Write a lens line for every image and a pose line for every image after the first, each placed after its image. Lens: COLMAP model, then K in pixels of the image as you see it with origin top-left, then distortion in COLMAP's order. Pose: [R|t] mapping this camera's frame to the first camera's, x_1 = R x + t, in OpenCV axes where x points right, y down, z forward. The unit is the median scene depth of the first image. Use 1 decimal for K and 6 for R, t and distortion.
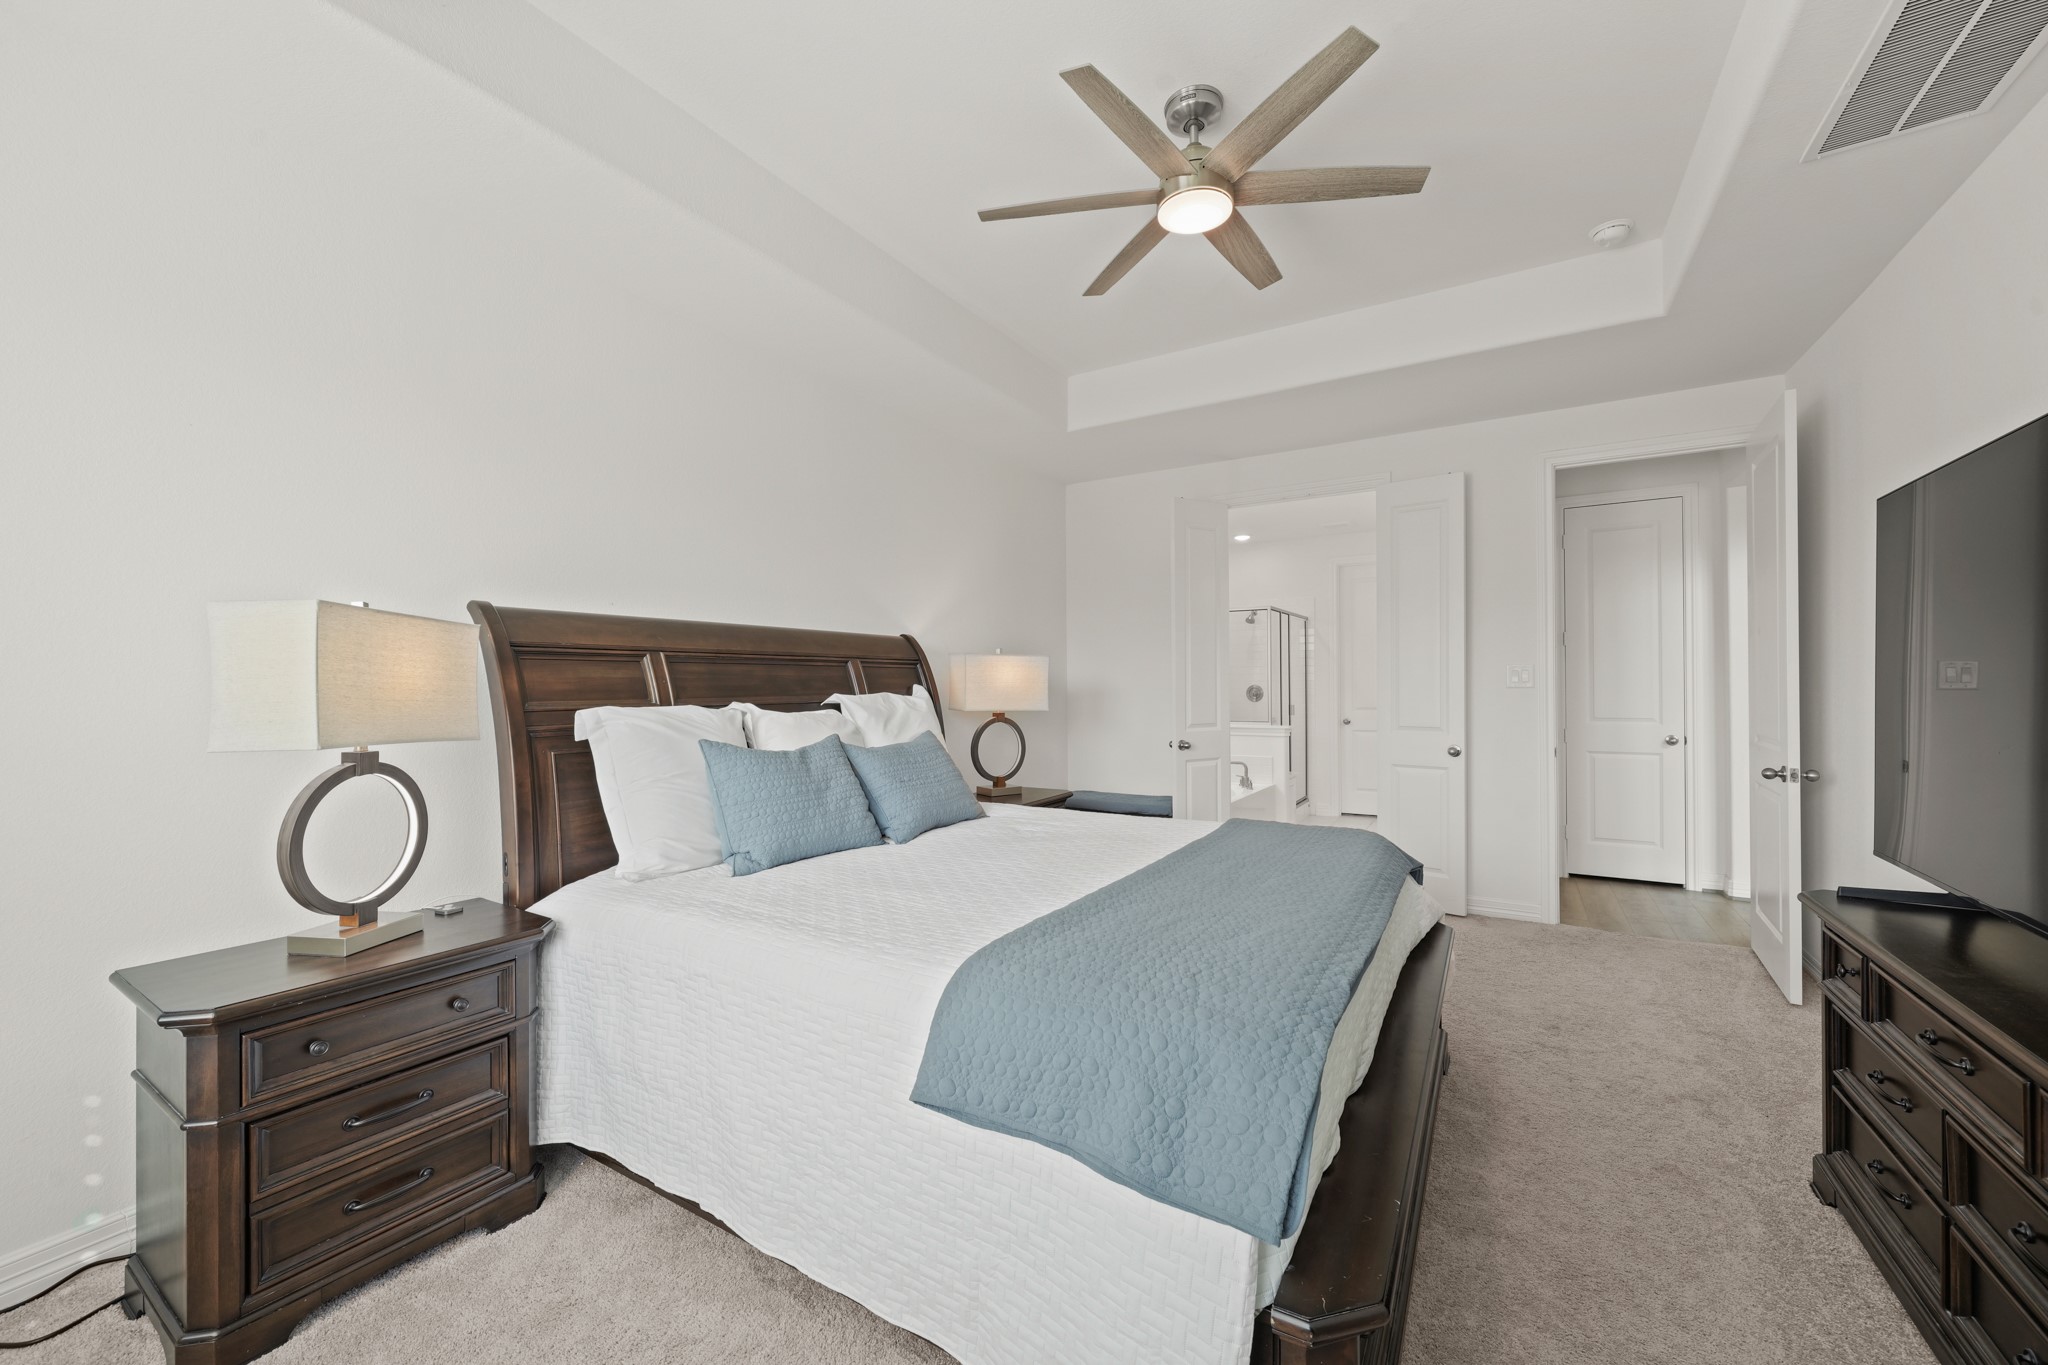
lens RADIAL K [[787.2, 0, 1023.2], [0, 787.2, 687.2], [0, 0, 1]] dist [0.000356, 0.000009]
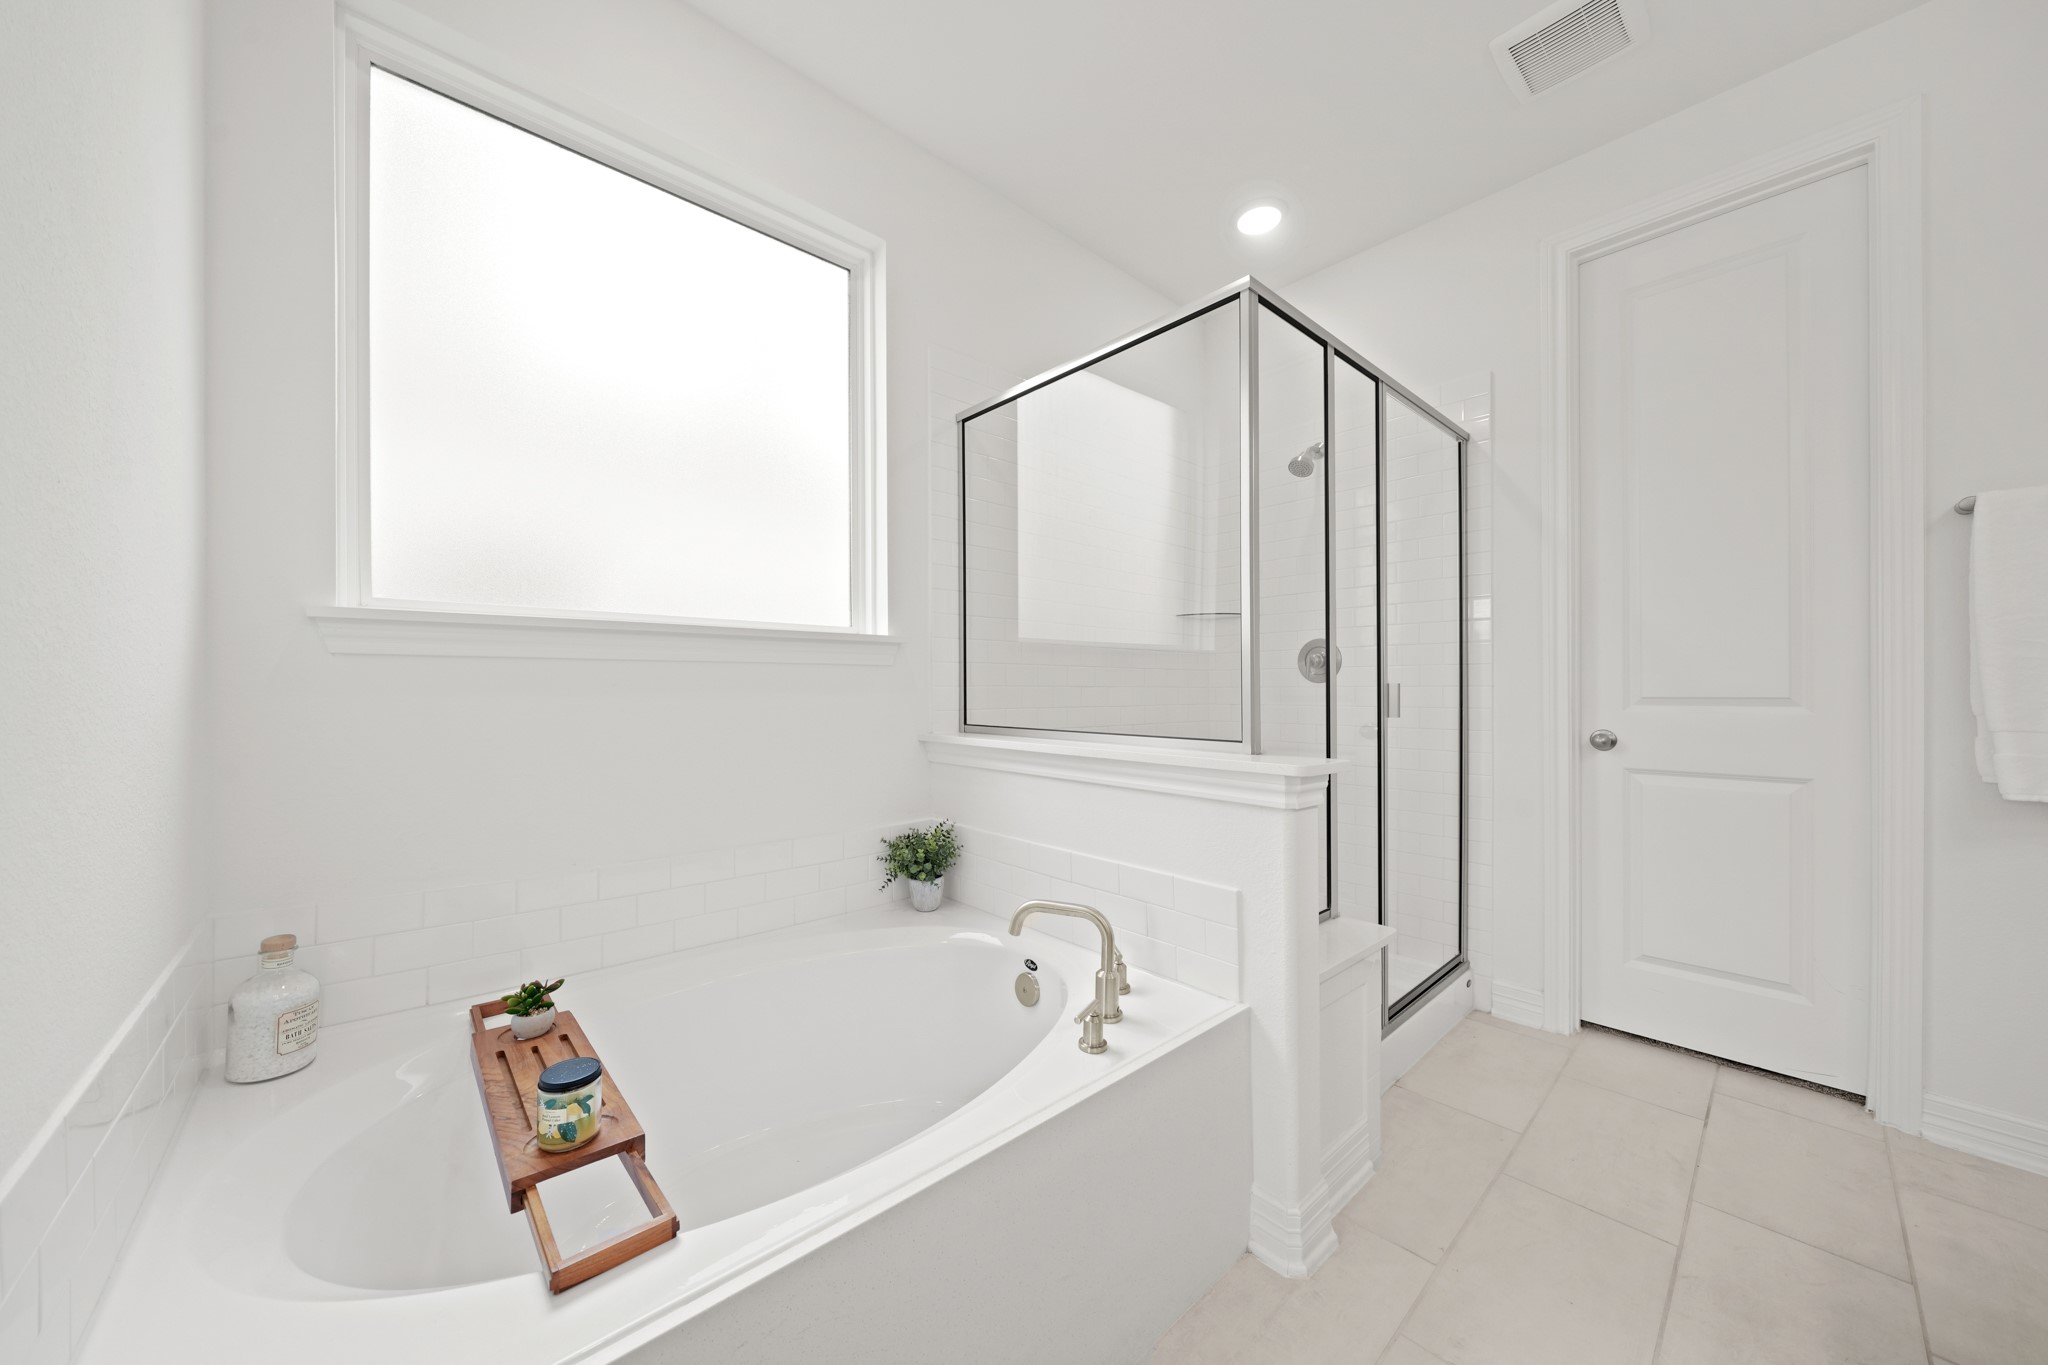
lens RADIAL K [[711.5, 0, 1020.3], [0, 711.5, 690.2], [0, 0, 1]] dist [-0.000809, -0.000004]
pose [[0.959364, 0.007572, -0.282069, 0.266496], [-0.006065, 0.999962, 0.006216, 0.022723], [0.282105, -0.004252, 0.959374, 0.659666]]
